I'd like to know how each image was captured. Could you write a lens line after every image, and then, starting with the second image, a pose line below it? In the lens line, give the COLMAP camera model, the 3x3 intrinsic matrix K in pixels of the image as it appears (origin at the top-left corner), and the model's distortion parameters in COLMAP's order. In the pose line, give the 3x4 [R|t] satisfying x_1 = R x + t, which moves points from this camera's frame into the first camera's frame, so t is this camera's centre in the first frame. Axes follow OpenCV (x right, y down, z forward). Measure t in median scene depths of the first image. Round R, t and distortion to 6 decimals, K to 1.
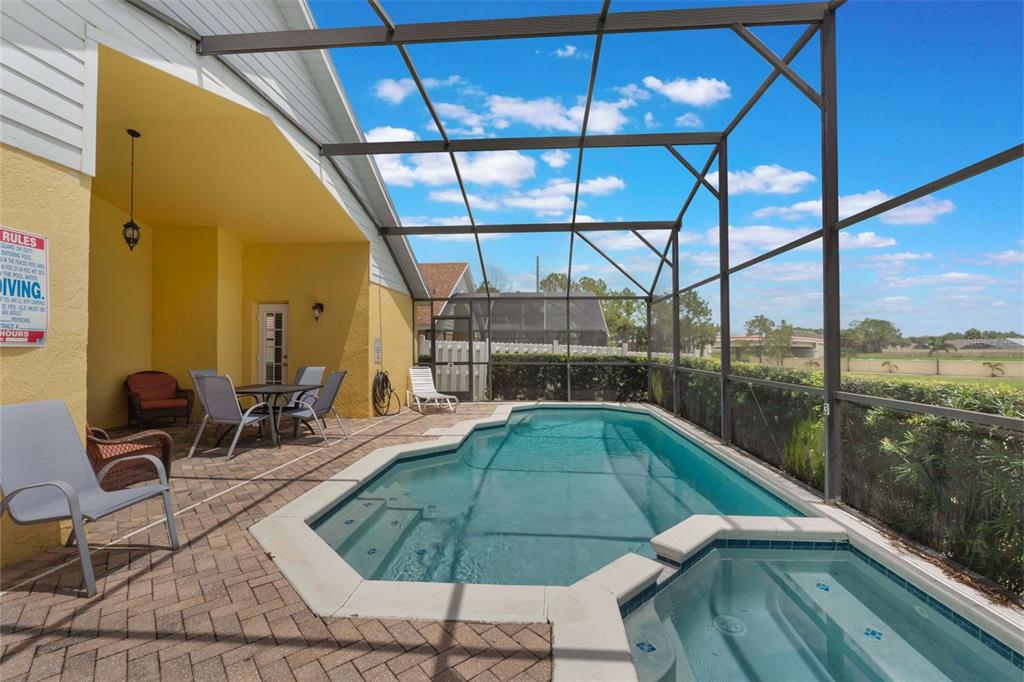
lens RADIAL K [[444.3, 0, 517.6], [0, 444.3, 346.3], [0, 0, 1]] dist [-0.000294, 0.001506]
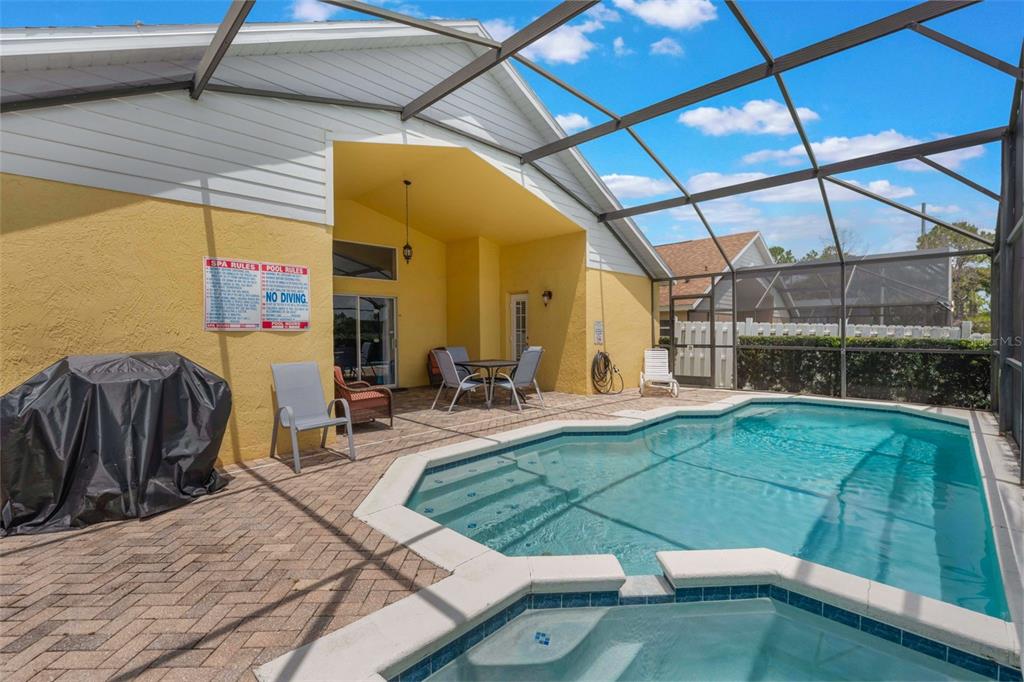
lens RADIAL K [[444.3, 0, 512.7], [0, 444.3, 346.5], [0, 0, 1]] dist [-0.000294, 0.001506]
pose [[0.768541, 0.019405, -0.639506, 0.288265], [0.007767, 0.999183, 0.039653, -0.000242], [0.639753, -0.035442, 0.767763, 0.077715]]
